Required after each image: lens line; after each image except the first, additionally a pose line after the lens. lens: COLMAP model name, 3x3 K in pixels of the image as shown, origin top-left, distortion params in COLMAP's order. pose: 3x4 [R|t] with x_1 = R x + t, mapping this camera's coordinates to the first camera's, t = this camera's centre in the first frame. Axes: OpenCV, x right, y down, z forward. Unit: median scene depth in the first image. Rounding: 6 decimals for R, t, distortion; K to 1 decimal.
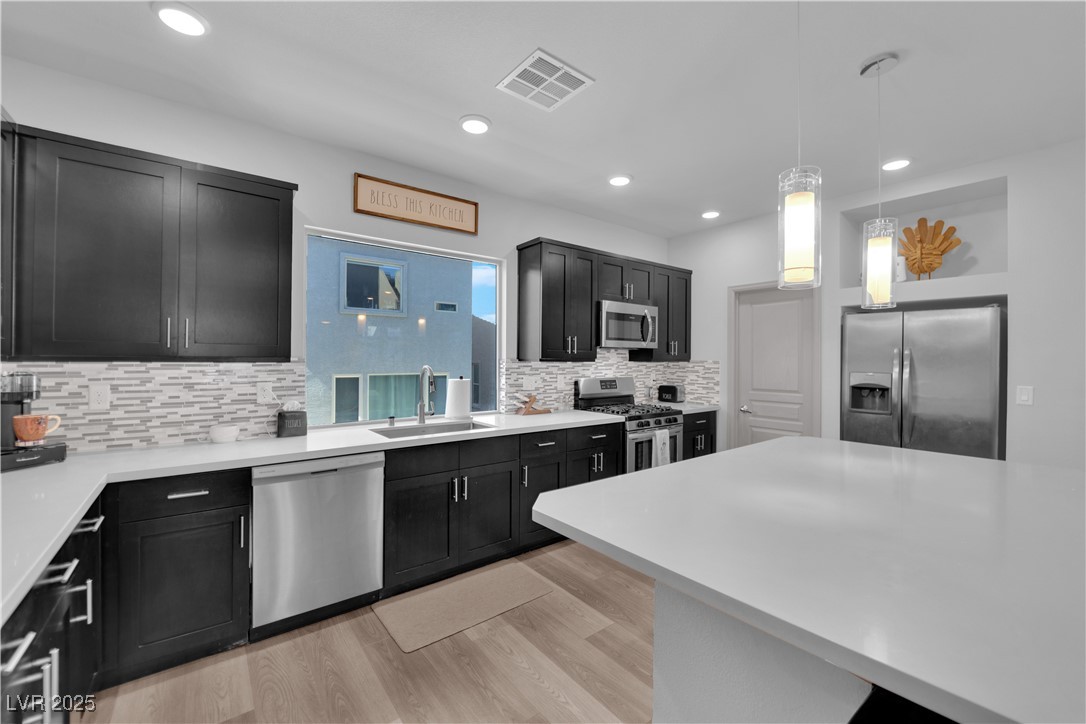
lens RADIAL K [[440.7, 0, 547.2], [0, 440.7, 356.6], [0, 0, 1]] dist [-0.004076, -0.006778]
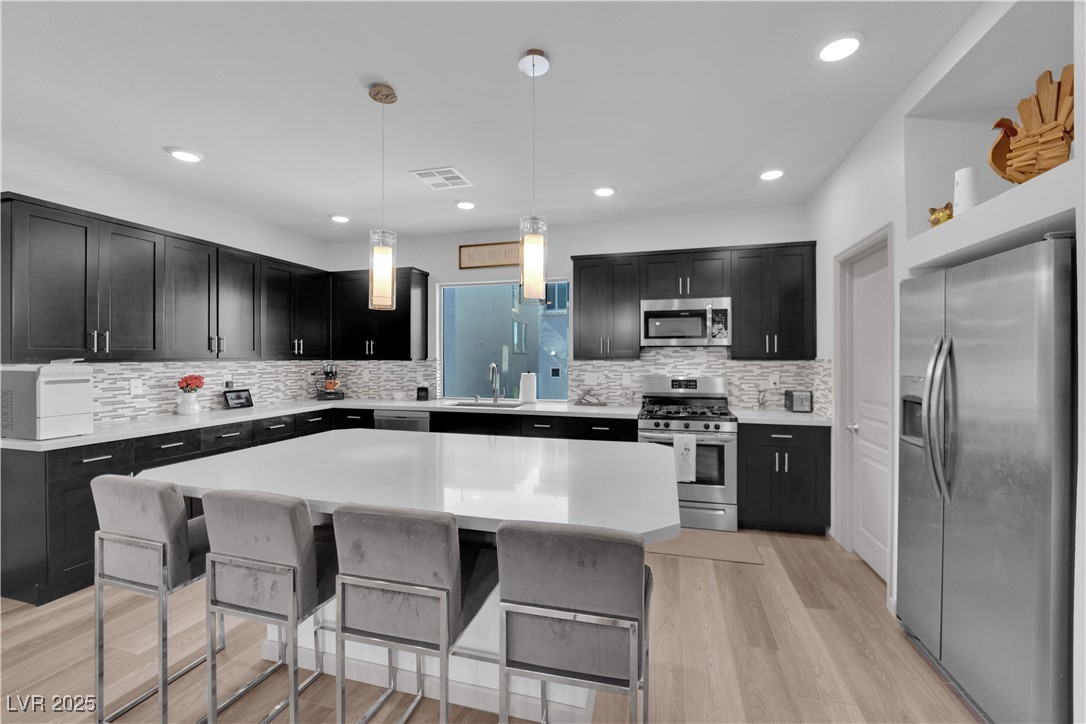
lens RADIAL K [[440.7, 0, 547.2], [0, 440.7, 356.6], [0, 0, 1]] dist [-0.004076, -0.006778]
pose [[0.589771, -0.010619, -0.807501, 0.883043], [0.007508, 0.999942, -0.007666, 0.009885], [0.807536, -0.001541, 0.589817, 0.237371]]
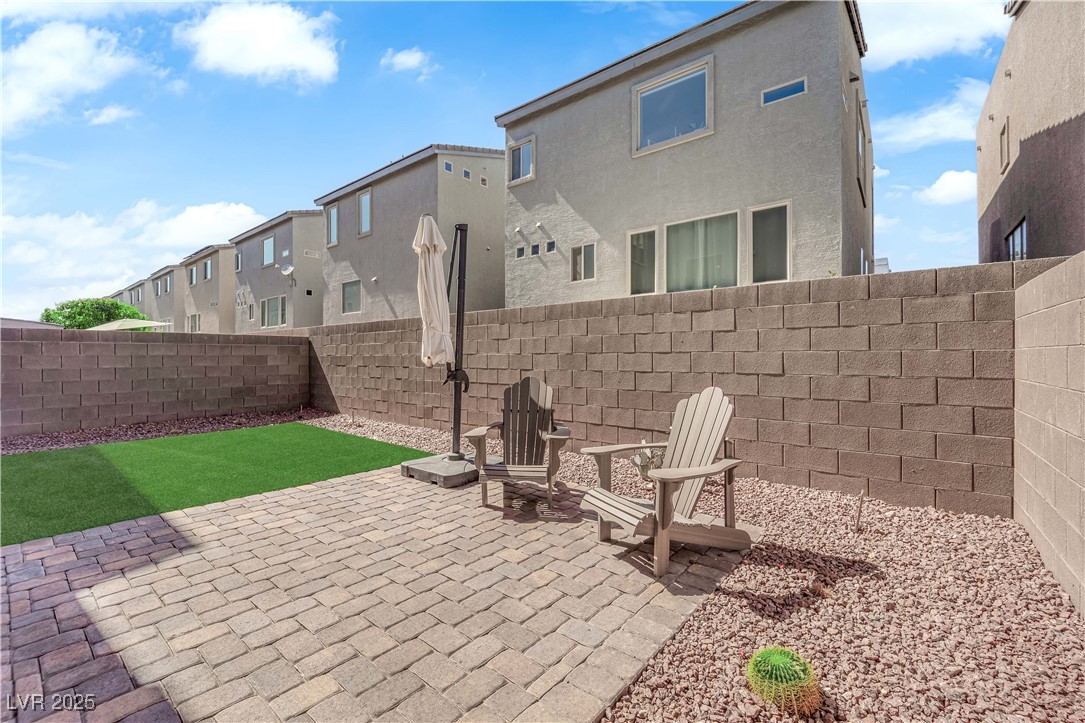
lens RADIAL K [[445.0, 0, 544.8], [0, 445.0, 355.1], [0, 0, 1]] dist [-0.004294, -0.000668]
pose [[0.227979, -0.012514, -0.973586, 1.023882], [0.003833, 0.999921, -0.011955, 0.923011], [0.973658, -0.001006, 0.228009, 2.016953]]
